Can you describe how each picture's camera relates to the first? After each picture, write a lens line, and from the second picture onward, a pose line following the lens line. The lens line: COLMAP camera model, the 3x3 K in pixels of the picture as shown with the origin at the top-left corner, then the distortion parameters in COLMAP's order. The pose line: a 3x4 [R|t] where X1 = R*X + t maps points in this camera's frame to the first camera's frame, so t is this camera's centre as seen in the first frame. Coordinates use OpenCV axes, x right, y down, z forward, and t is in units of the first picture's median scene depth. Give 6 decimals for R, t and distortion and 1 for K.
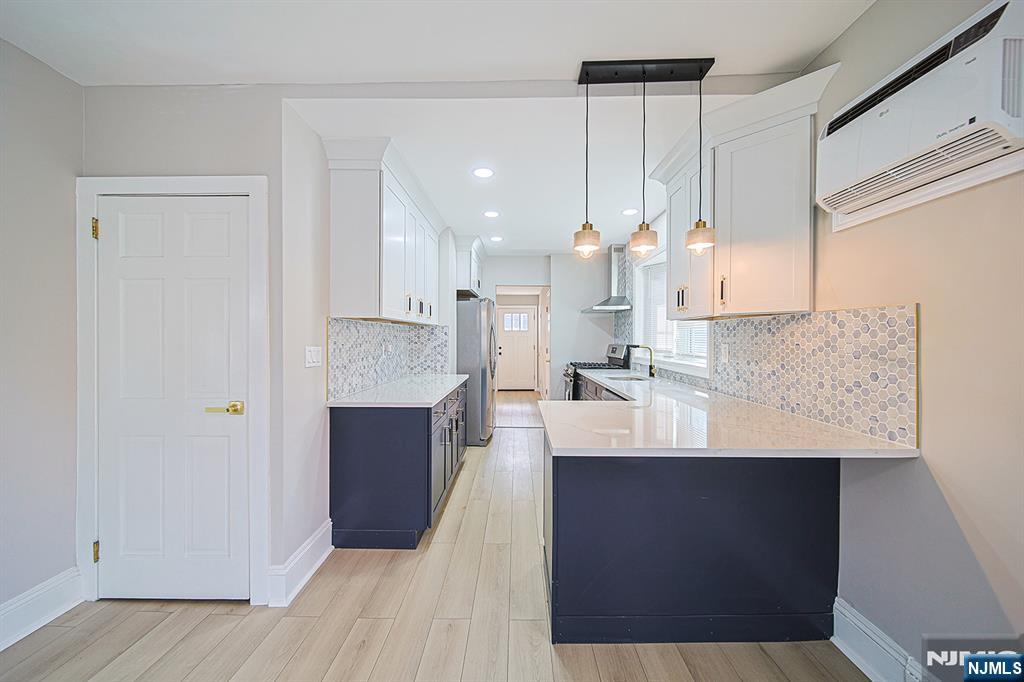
lens RADIAL K [[389.1, 0, 509.4], [0, 389.1, 335.7], [0, 0, 1]] dist [0.000362, 0.000015]
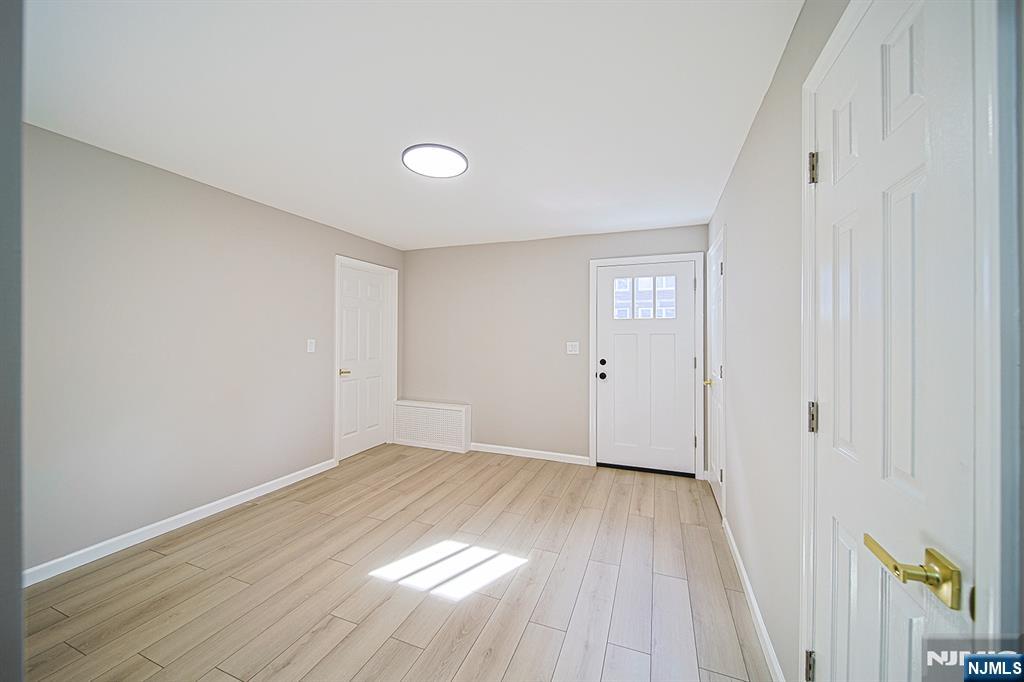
lens RADIAL K [[389.1, 0, 509.4], [0, 389.1, 335.7], [0, 0, 1]] dist [0.000362, 0.000015]
pose [[0.938783, -0.000018, -0.344508, 0.064428], [0.000687, 0.999998, 0.001817, 0.008092], [0.344507, -0.001942, 0.938782, 1.513396]]
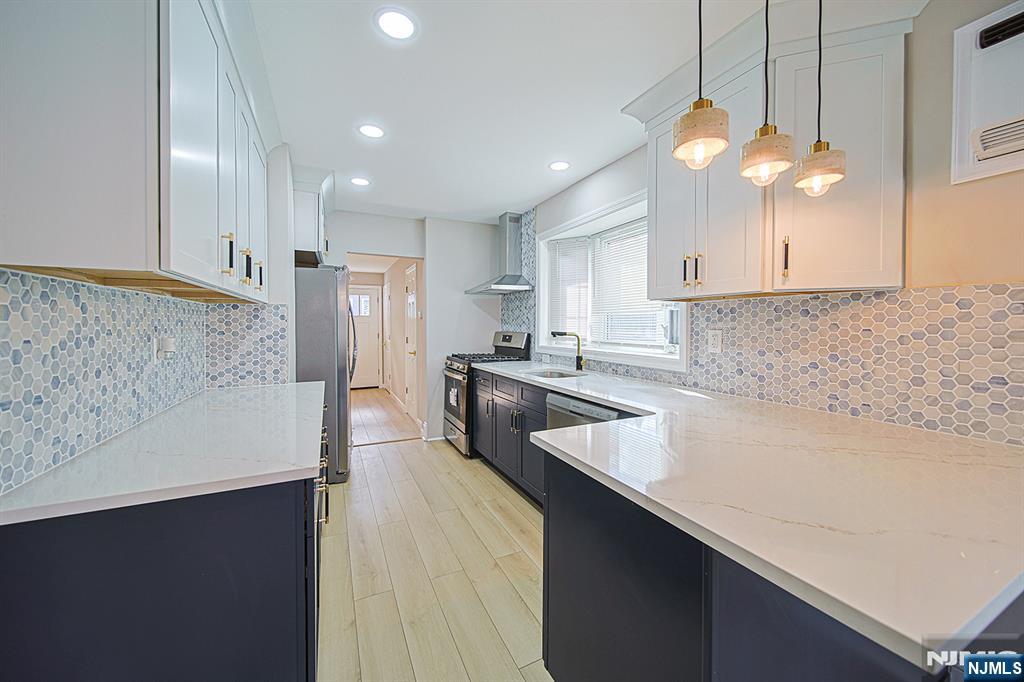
lens RADIAL K [[392.0, 0, 526.6], [0, 392.0, 328.0], [0, 0, 1]] dist [0.000450, -0.000100]
pose [[0.886028, -0.007383, 0.463574, -0.113645], [0.000669, 0.999893, 0.014646, 0.002953], [-0.463632, -0.012667, 0.885937, 0.284389]]
